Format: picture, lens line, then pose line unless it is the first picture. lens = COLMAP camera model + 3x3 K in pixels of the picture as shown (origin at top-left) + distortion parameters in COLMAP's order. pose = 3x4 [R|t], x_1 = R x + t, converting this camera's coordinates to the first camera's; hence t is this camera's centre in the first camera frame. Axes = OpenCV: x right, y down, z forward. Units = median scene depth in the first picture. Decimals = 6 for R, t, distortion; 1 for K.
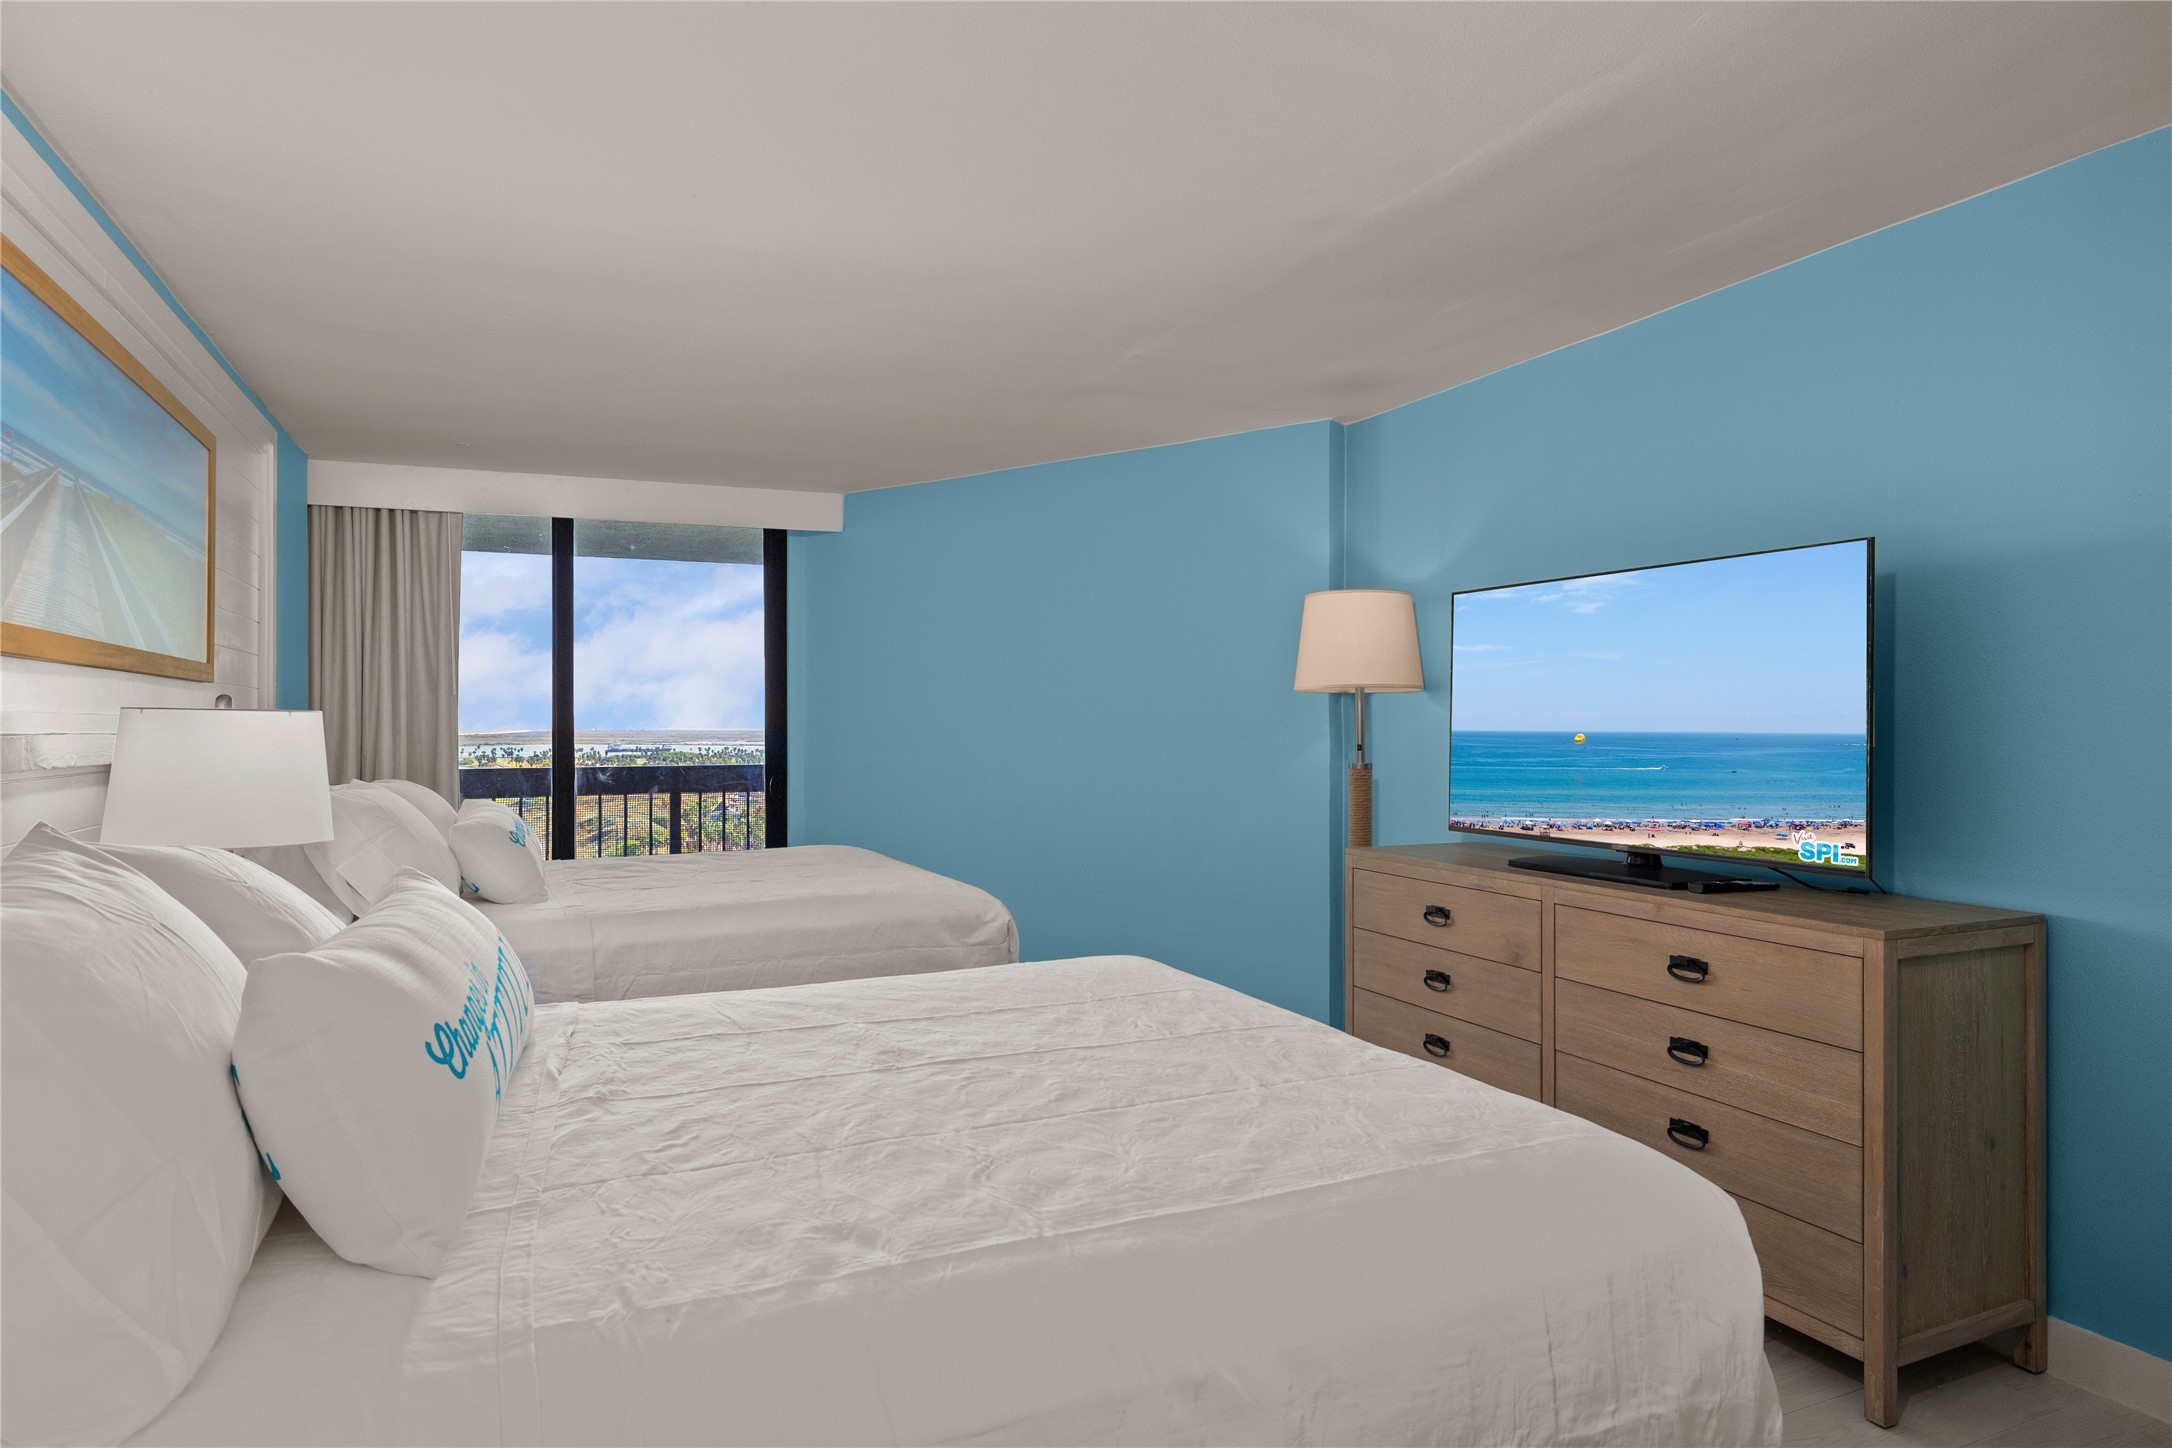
lens RADIAL K [[1223.8, 0, 1073.6], [0, 1223.8, 734.1], [0, 0, 1]] dist [0.000842, 0.001360]
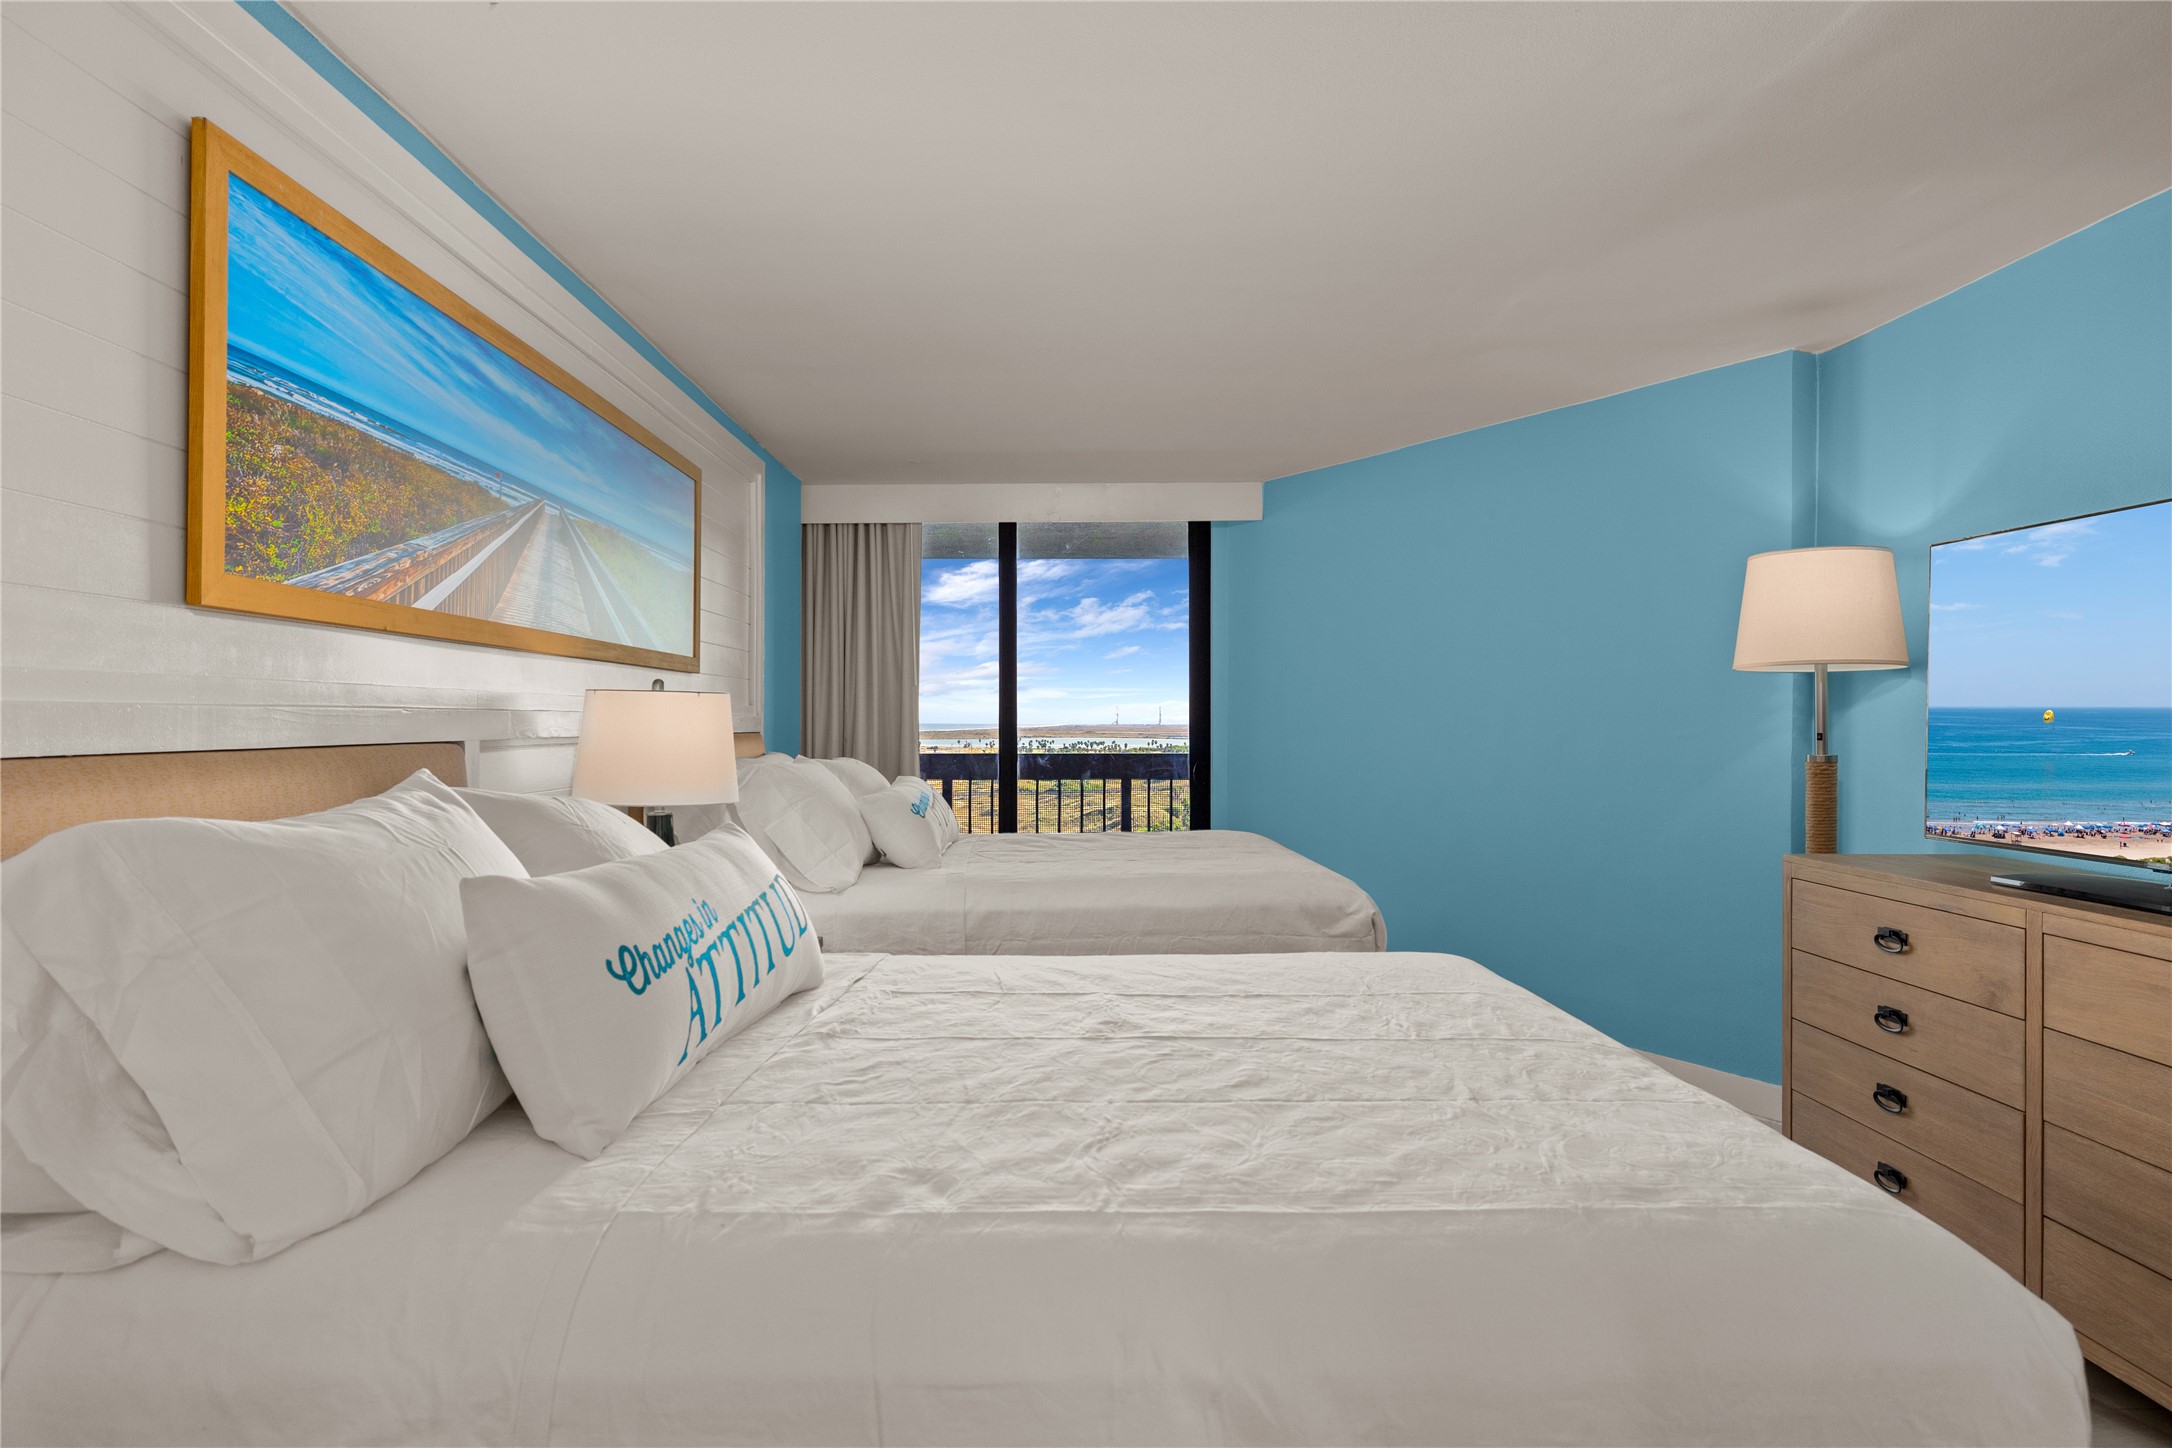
lens RADIAL K [[1223.8, 0, 1080.3], [0, 1223.8, 732.7], [0, 0, 1]] dist [0.000842, 0.001360]
pose [[0.920129, 0.006508, -0.391562, 0.137087], [-0.005448, 0.999978, 0.003817, 0.011583], [0.391578, -0.001379, 0.920144, 0.042099]]
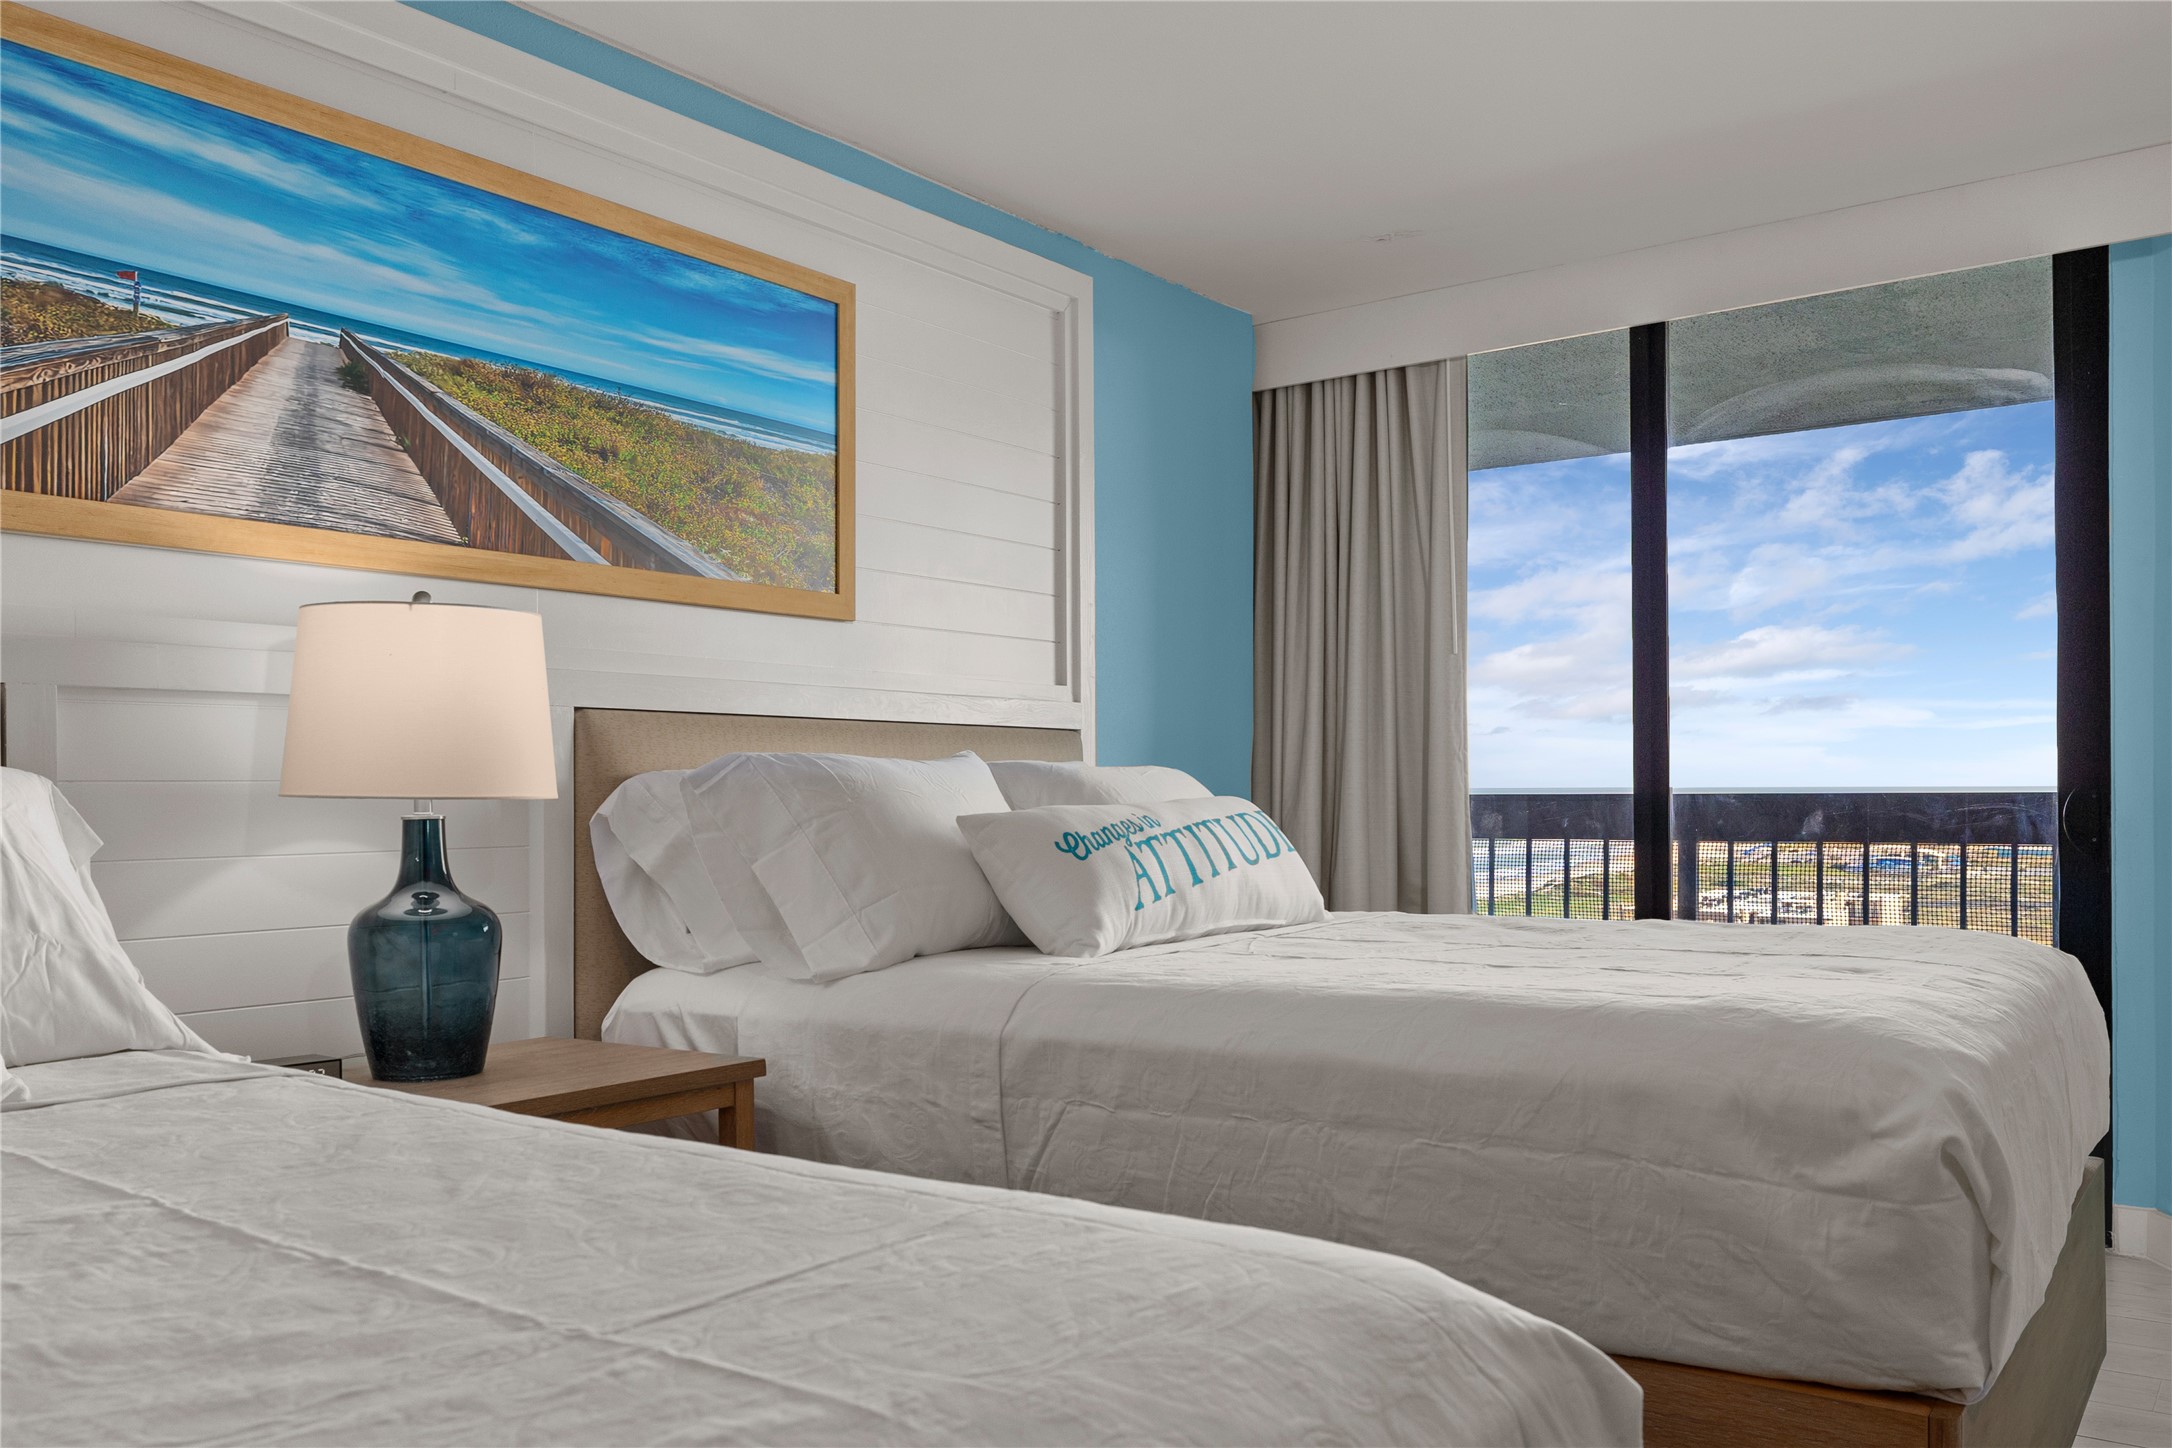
lens RADIAL K [[1925.7, 0, 1073.0], [0, 1925.7, 736.4], [0, 0, 1]] dist [0.096167, 0.009872]
pose [[0.468697, -0.032571, -0.882758, 0.422955], [-0.010166, 0.999055, -0.042259, 0.082045], [0.883300, 0.028781, 0.467923, 0.667549]]
